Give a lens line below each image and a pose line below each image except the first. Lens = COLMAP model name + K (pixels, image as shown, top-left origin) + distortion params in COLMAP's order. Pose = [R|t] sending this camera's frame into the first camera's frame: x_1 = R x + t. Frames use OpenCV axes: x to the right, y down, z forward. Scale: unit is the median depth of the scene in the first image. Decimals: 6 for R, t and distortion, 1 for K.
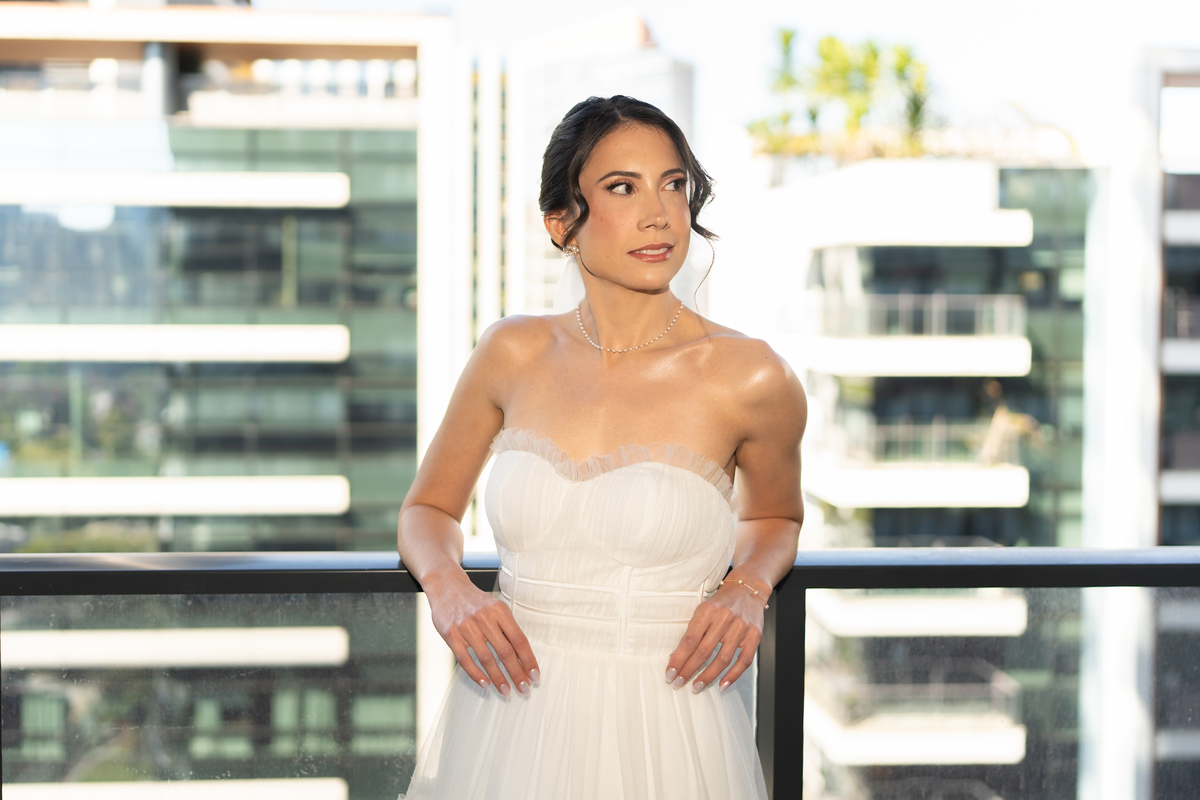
lens RADIAL K [[1172.4, 0, 600.0], [0, 1172.4, 400.0], [0, 0, 1]] dist [-0.001814, -0.004391]
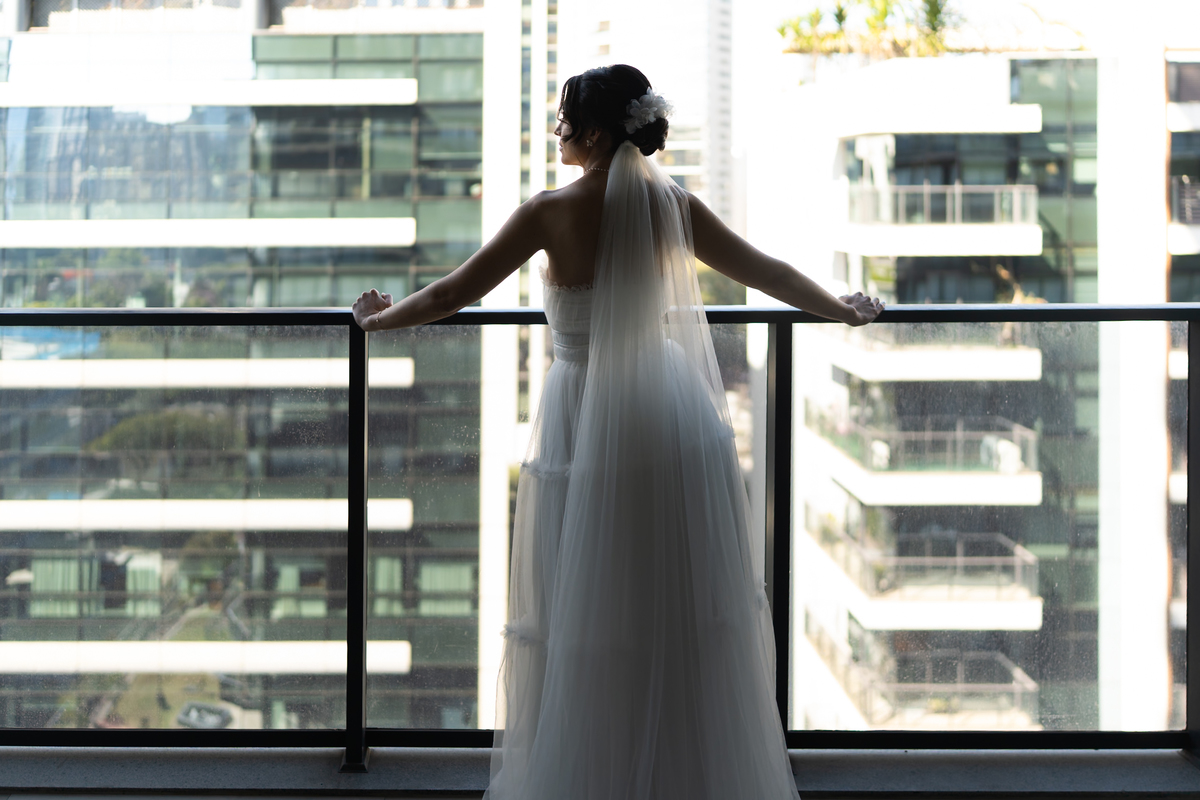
lens RADIAL K [[1170.0, 0, 622.4], [0, 1170.0, 402.9], [0, 0, 1]] dist [-0.047968, 0.263610]
pose [[0.999875, -0.008339, -0.013460, -0.007848], [0.009494, 0.996058, 0.088193, 0.015632], [0.012672, -0.088310, 0.996012, -0.101751]]
